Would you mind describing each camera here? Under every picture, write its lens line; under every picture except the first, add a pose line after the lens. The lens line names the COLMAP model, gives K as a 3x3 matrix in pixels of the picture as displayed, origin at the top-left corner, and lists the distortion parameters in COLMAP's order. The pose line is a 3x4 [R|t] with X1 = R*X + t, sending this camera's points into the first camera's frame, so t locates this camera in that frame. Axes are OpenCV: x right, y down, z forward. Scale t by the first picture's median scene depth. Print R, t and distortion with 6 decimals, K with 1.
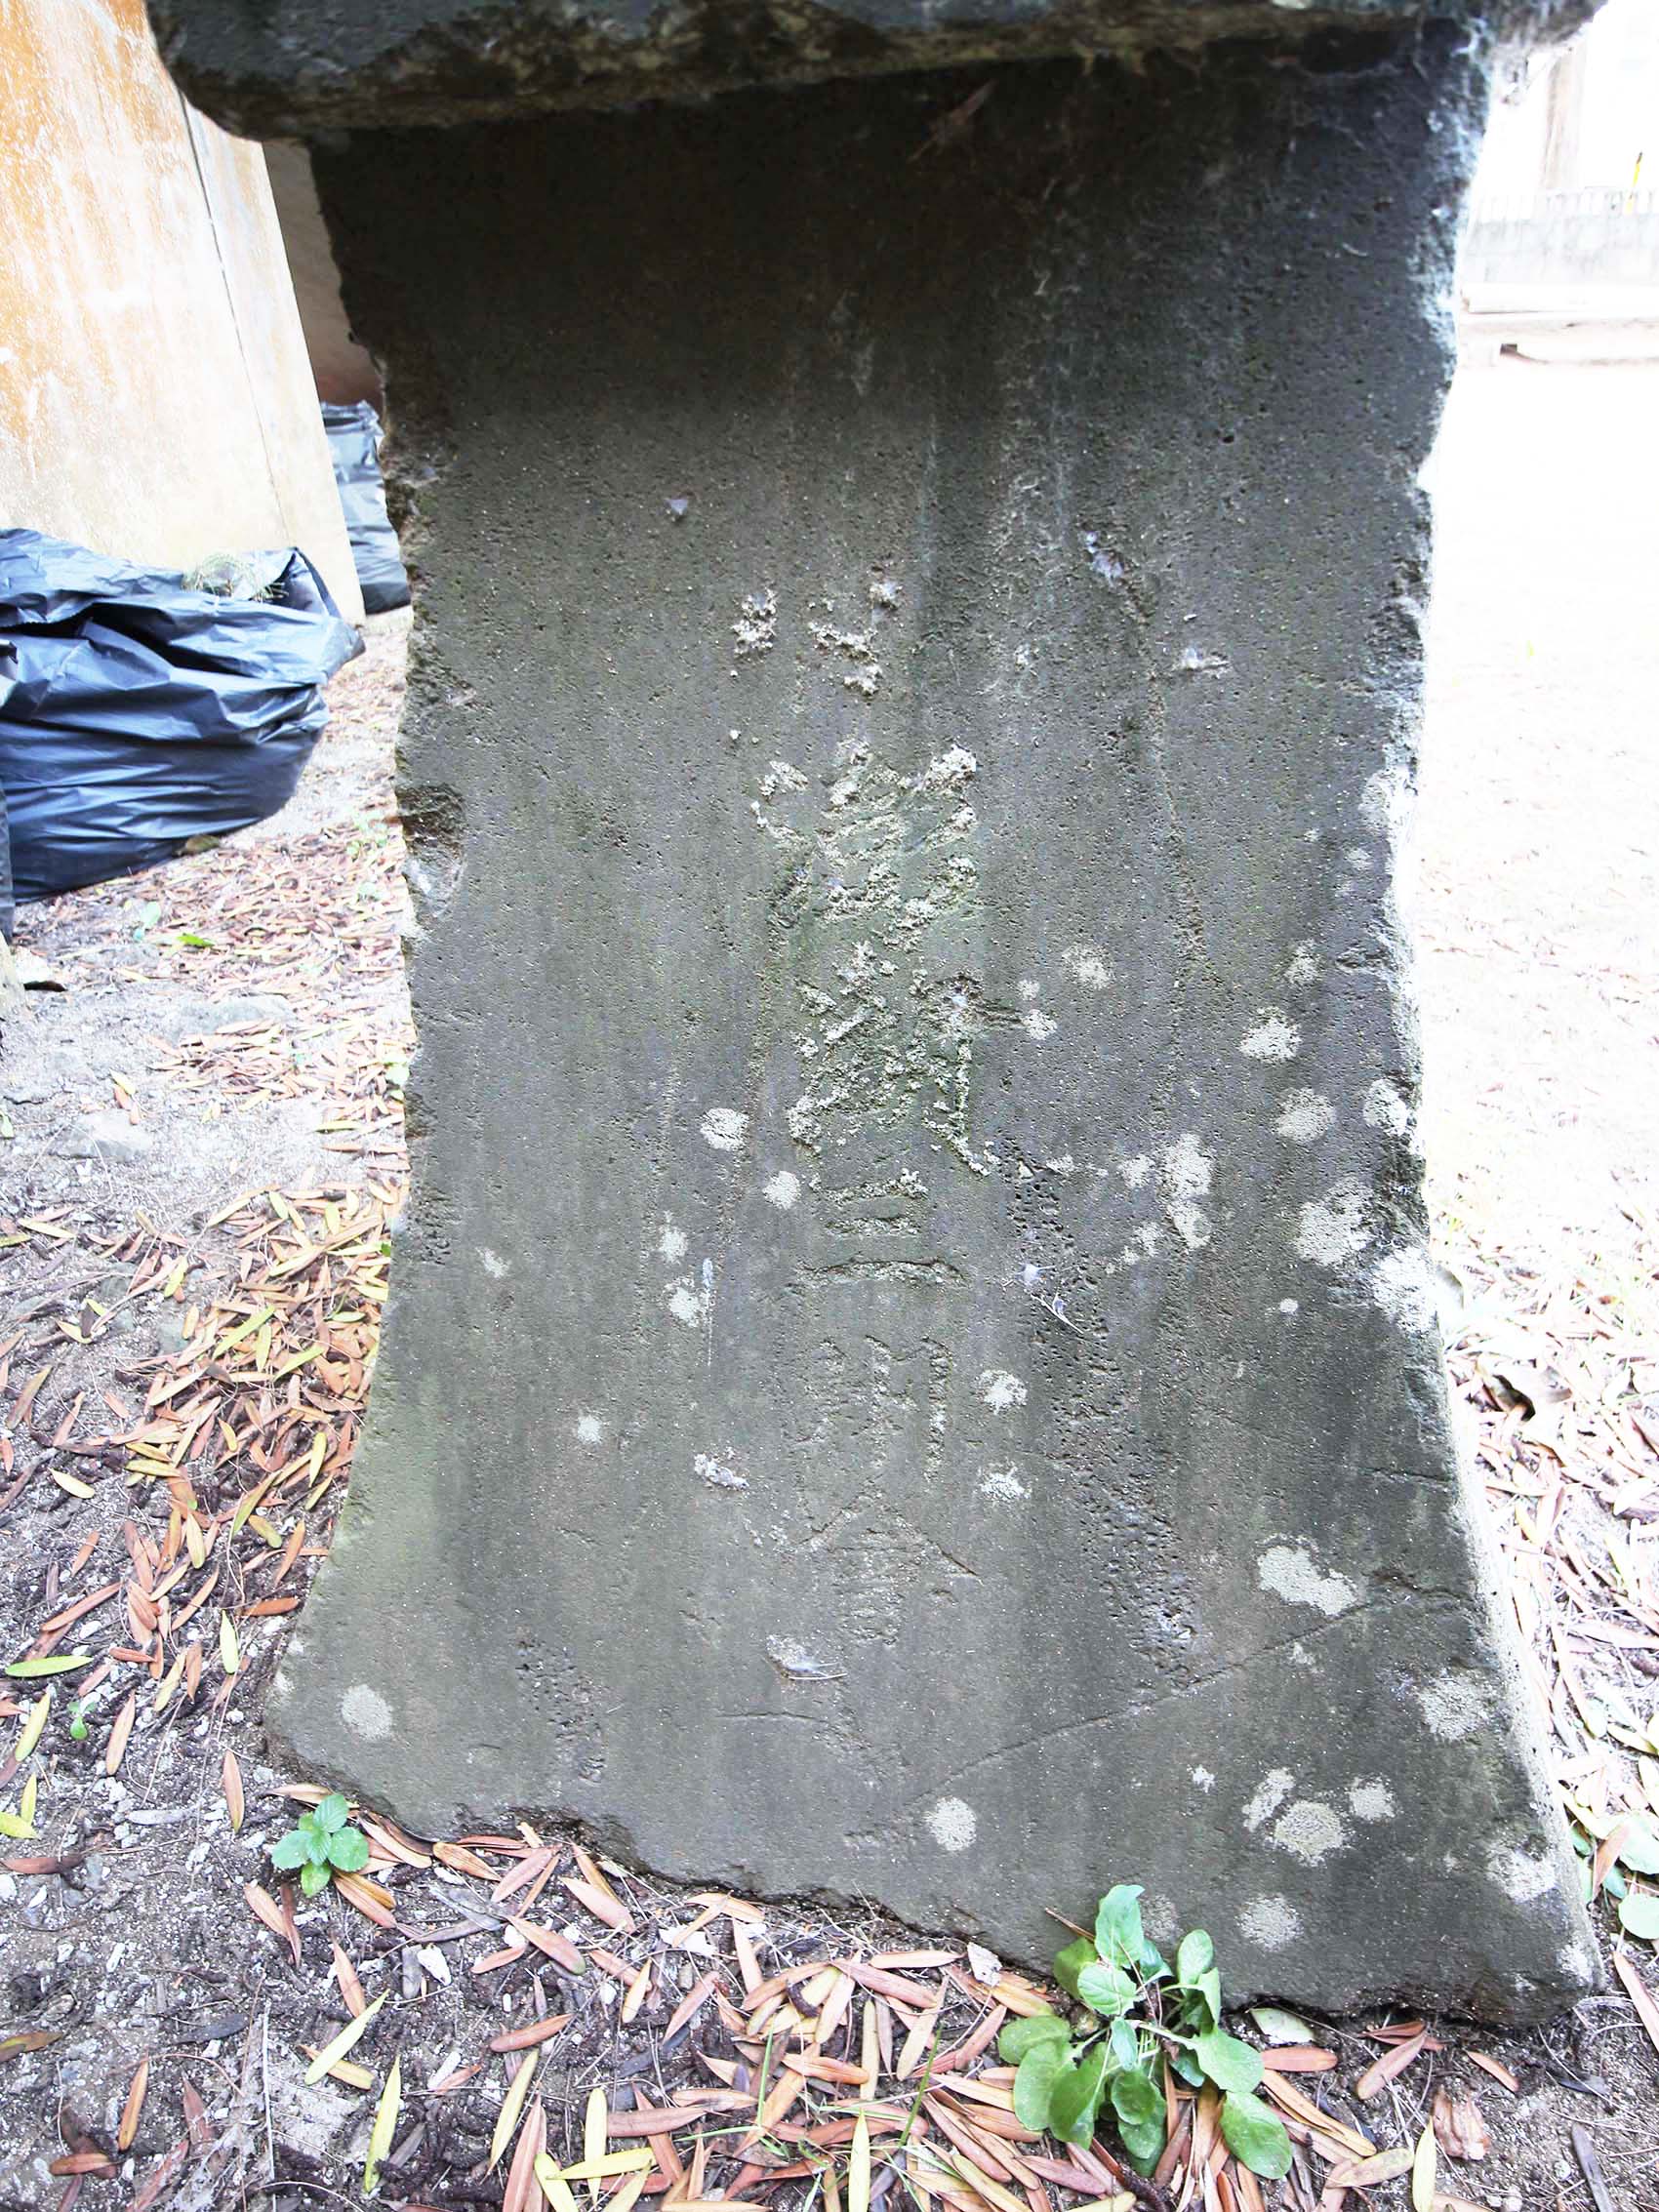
lens RADIAL K [[1260.7, 0, 835.0], [0, 1260.7, 1102.8], [0, 0, 1]] dist [-0.046851, 0.014661]
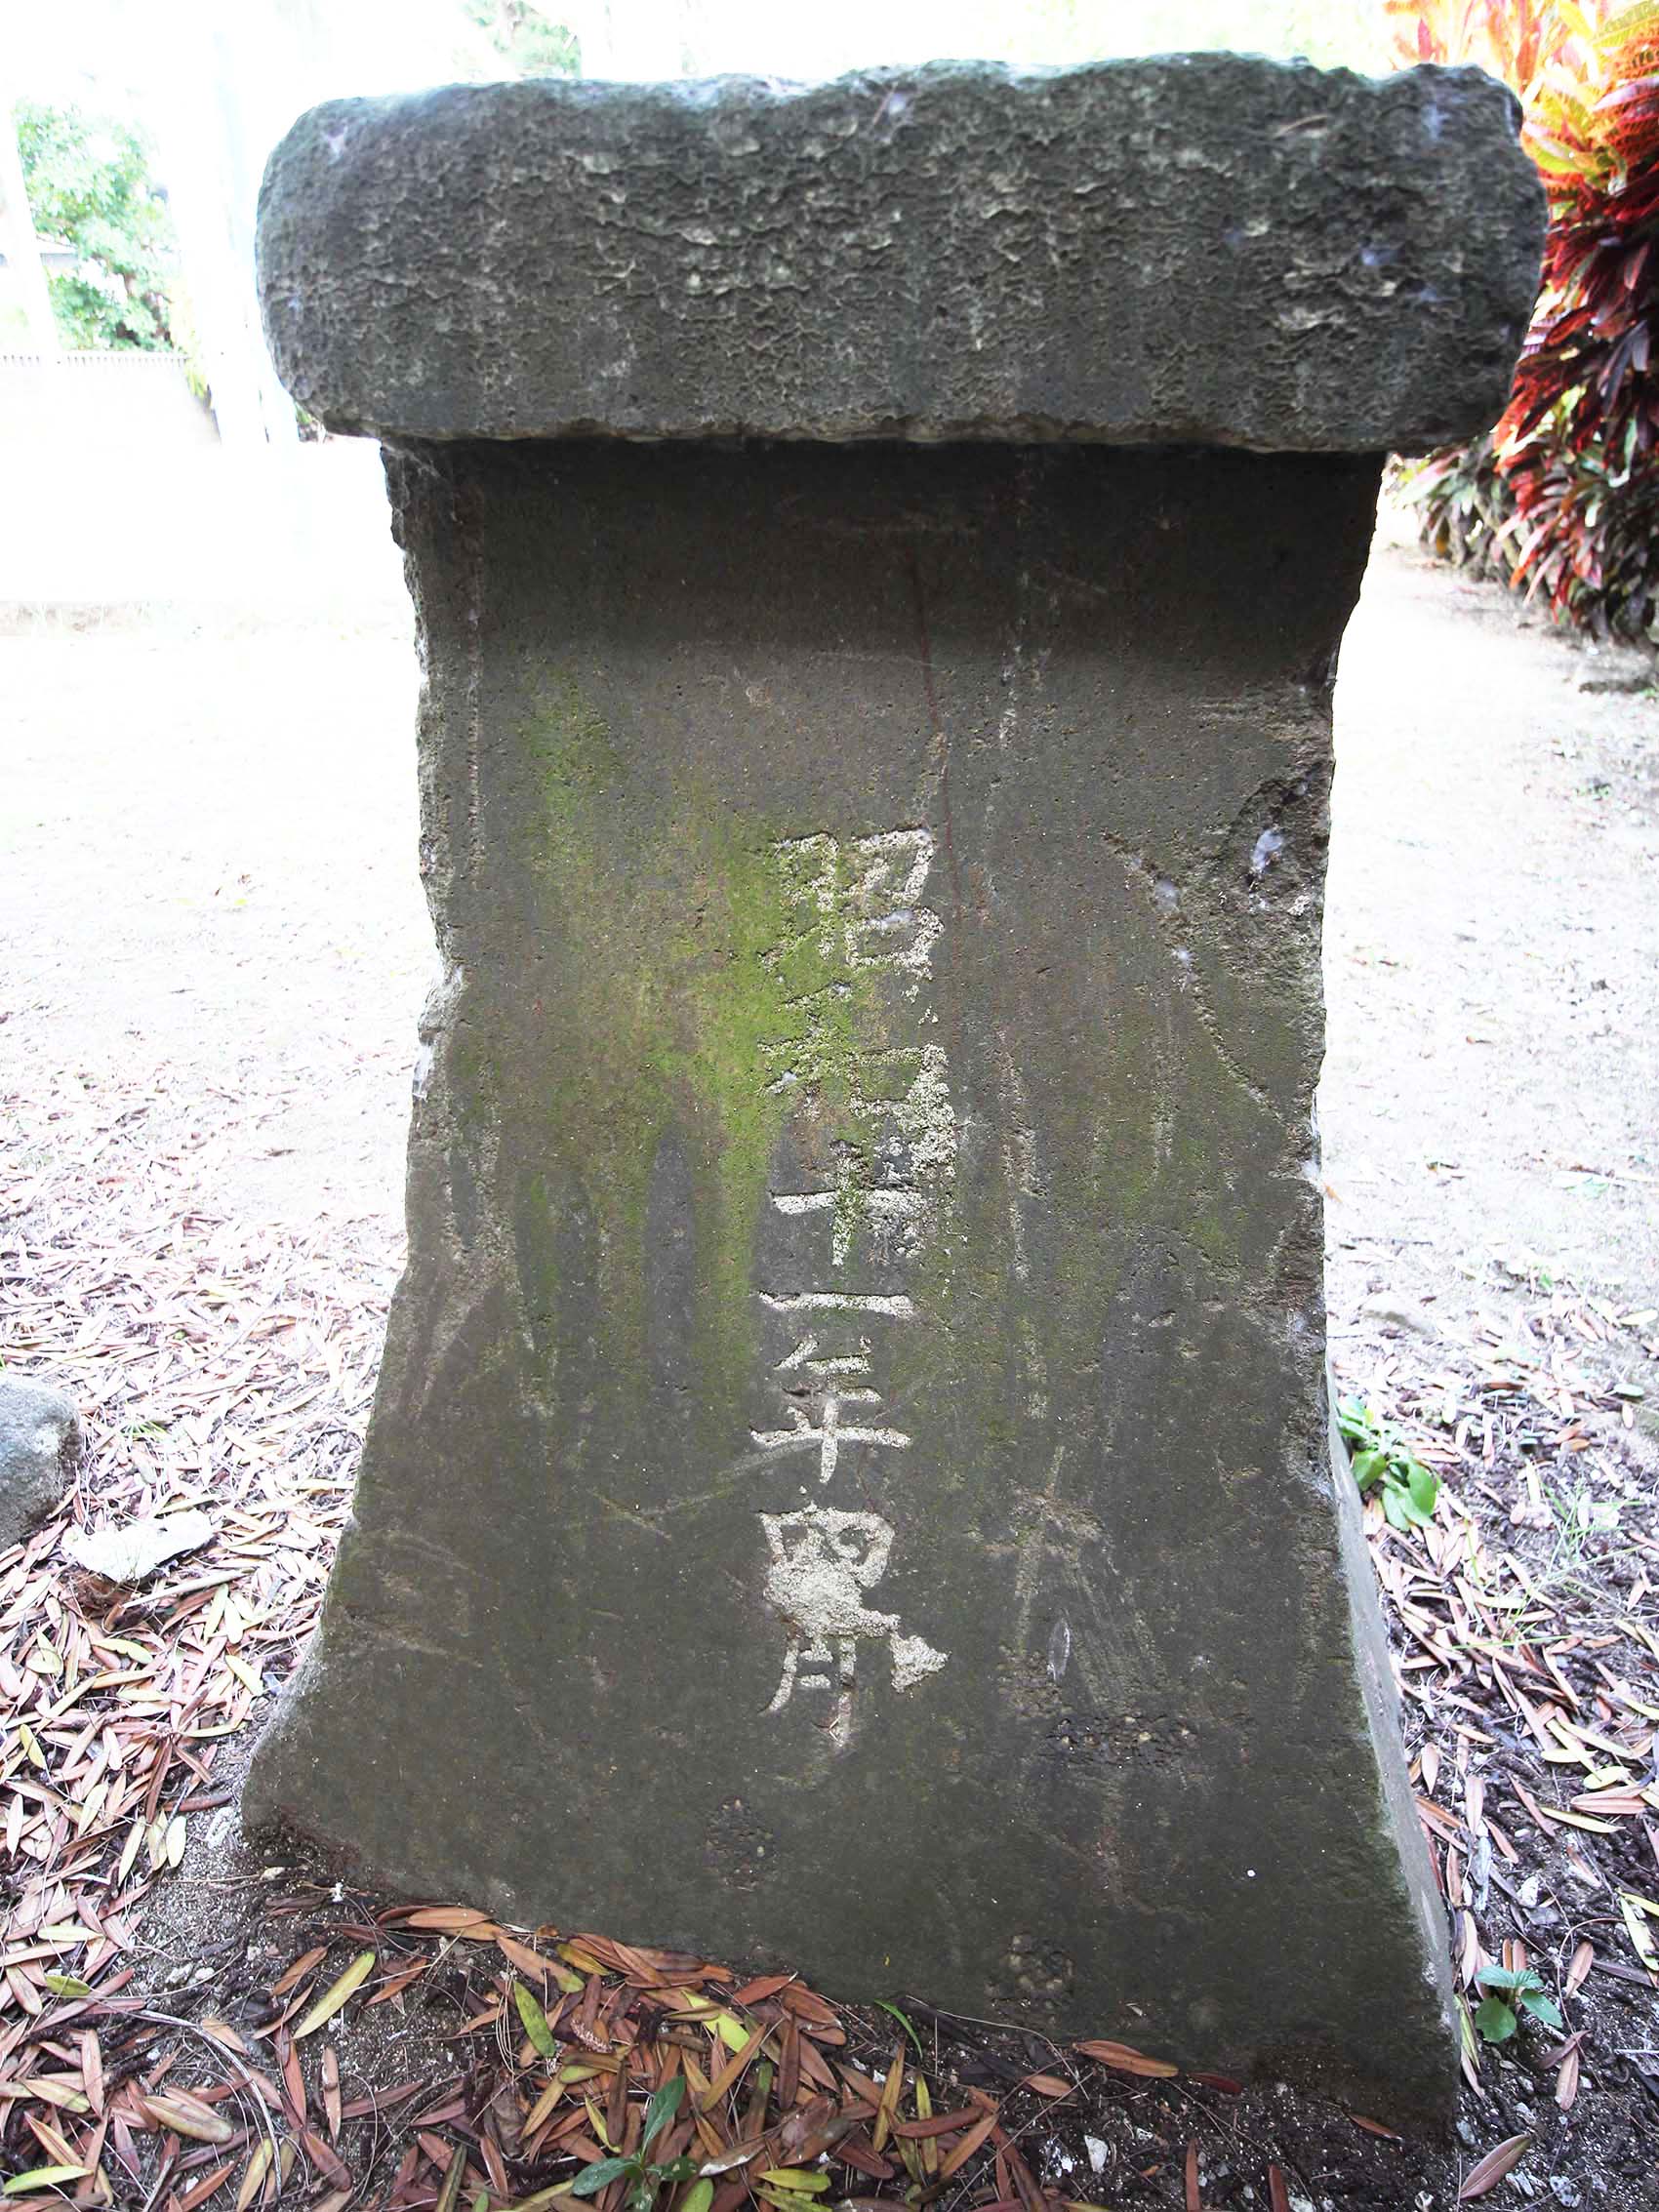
lens RADIAL K [[1260.7, 0, 834.9], [0, 1260.7, 1105.5], [0, 0, 1]] dist [-0.046851, 0.014661]
pose [[-0.016552, -0.441416, 0.897150, -1.063373], [0.542534, 0.749731, 0.378892, -0.682418], [-0.839871, 0.493006, 0.227073, 0.952795]]
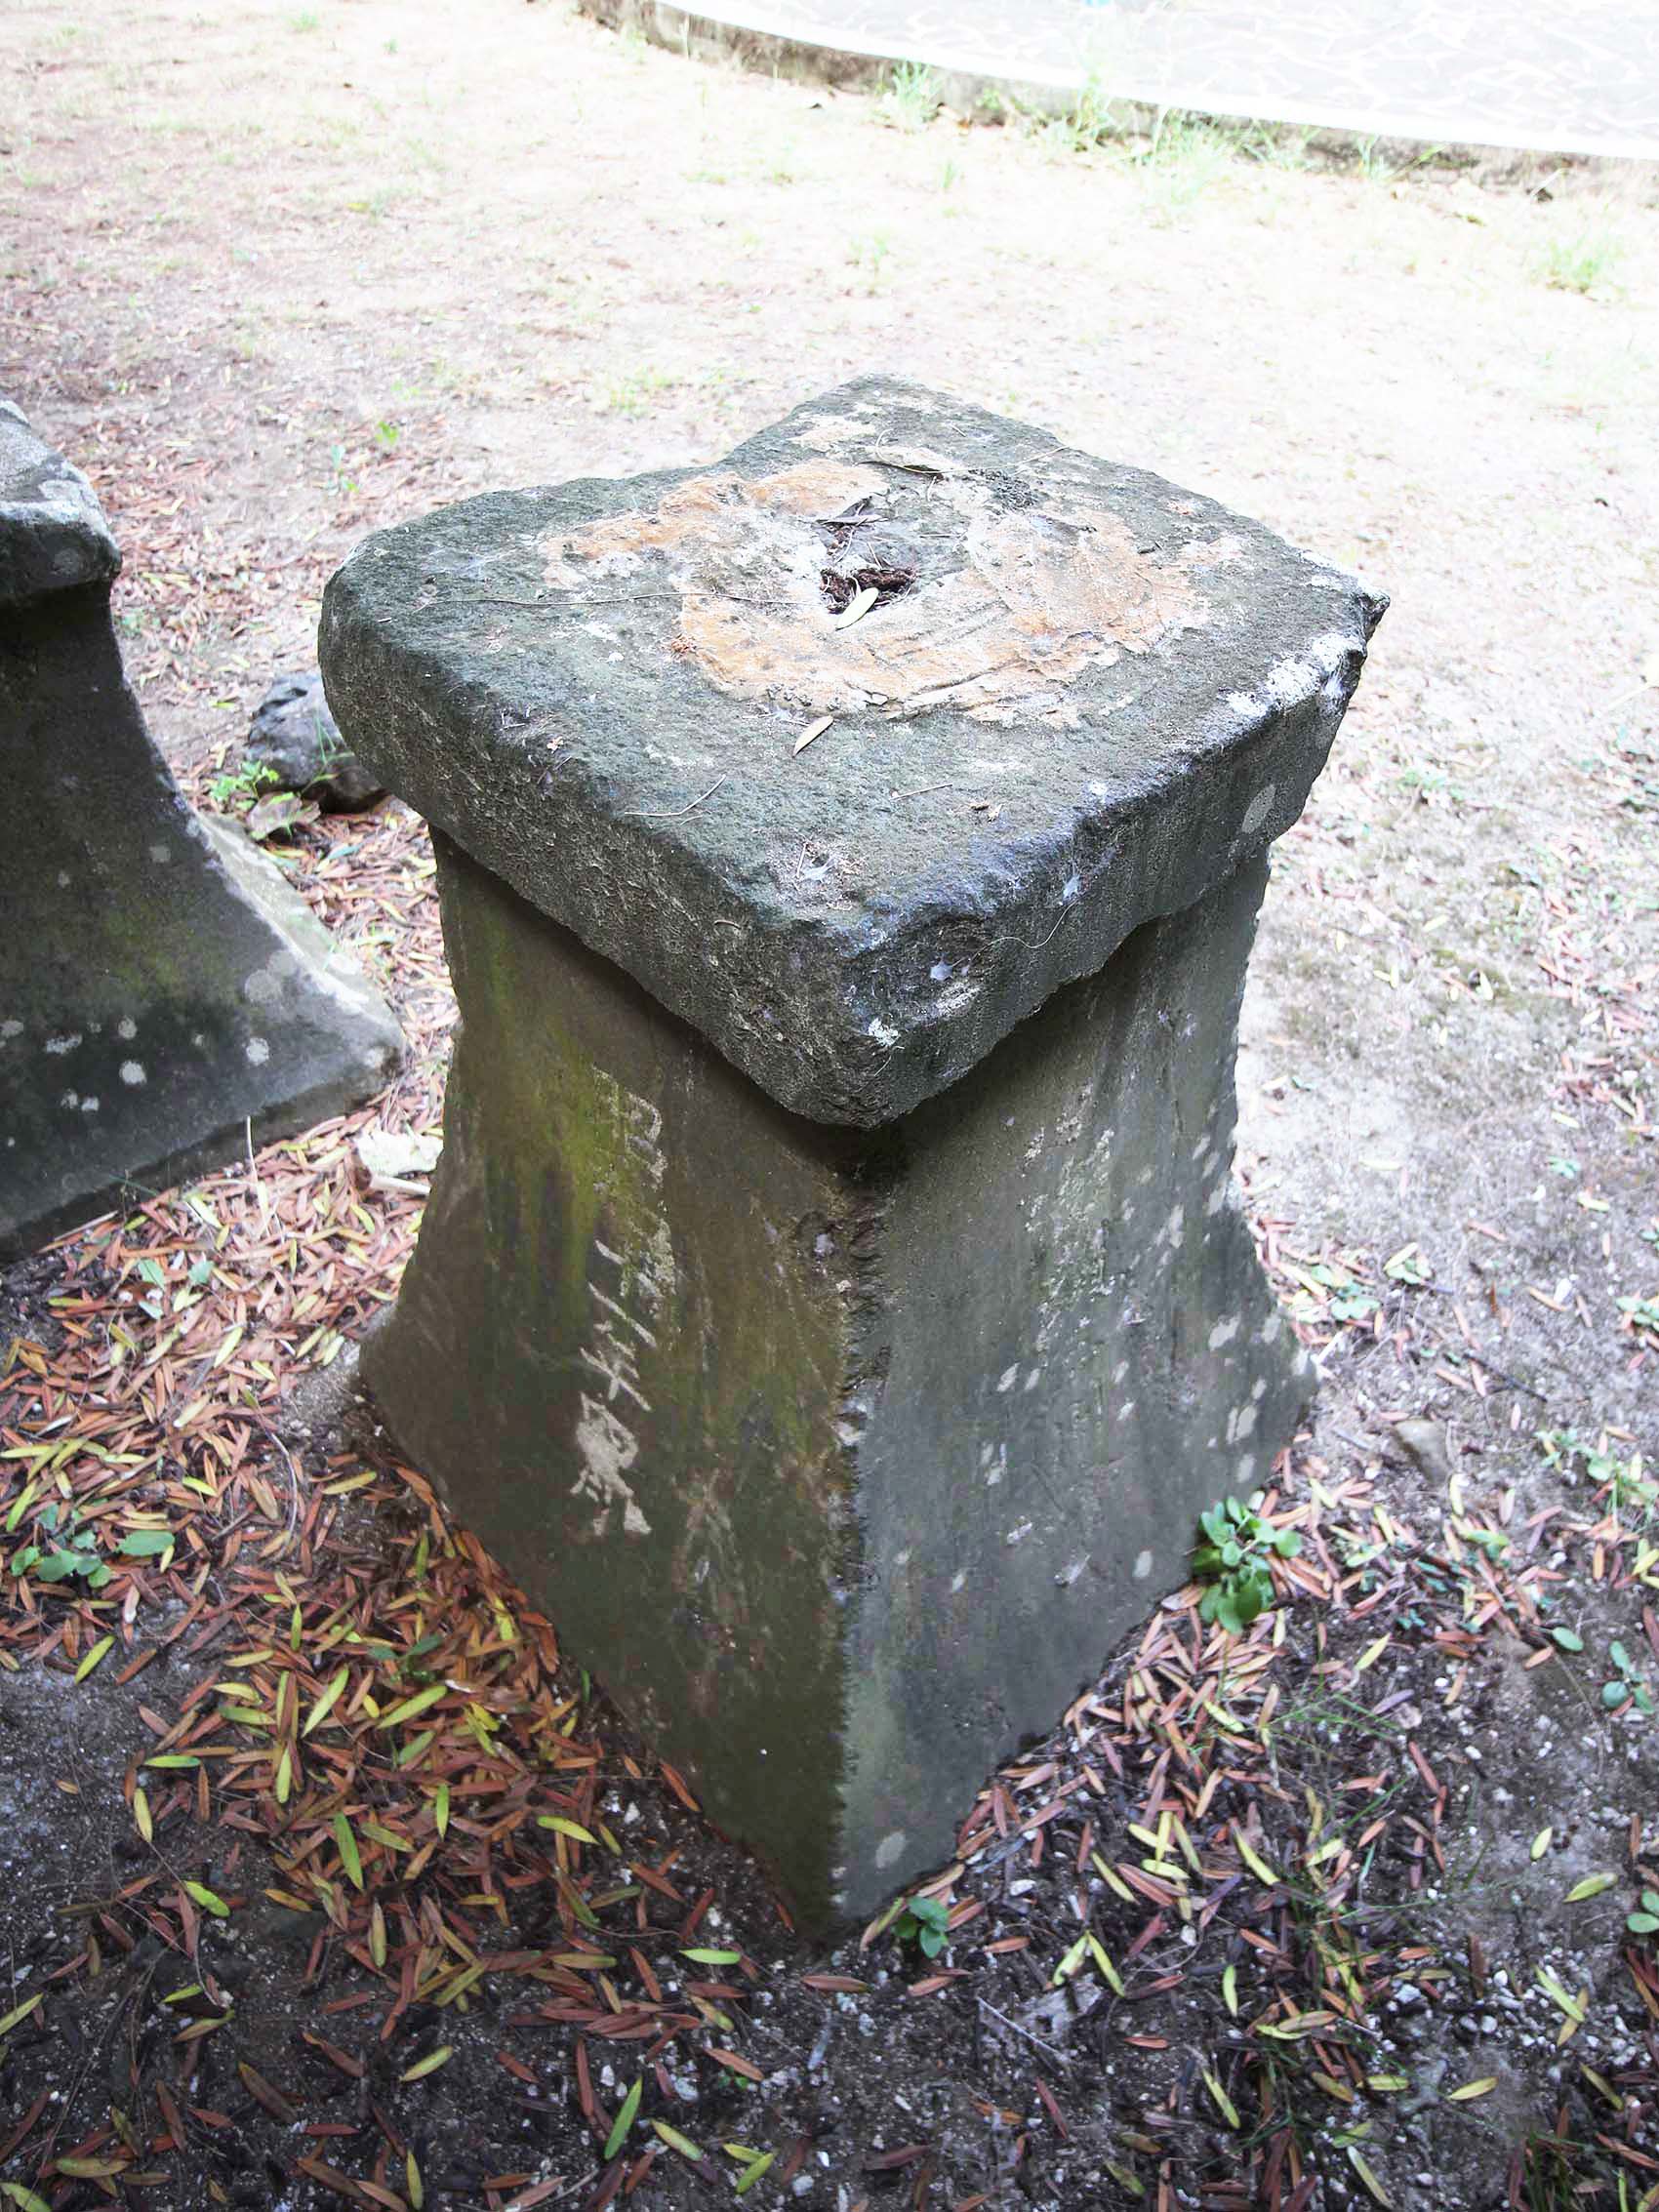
lens RADIAL K [[1335.9, 0, 843.0], [0, 1335.9, 1108.7], [0, 0, 1]] dist [-0.037214, 0.008033]
pose [[0.540987, -0.591920, 0.597464, -0.892671], [0.411580, 0.805846, 0.425693, -0.938090], [-0.733440, 0.015610, 0.679575, 0.010654]]
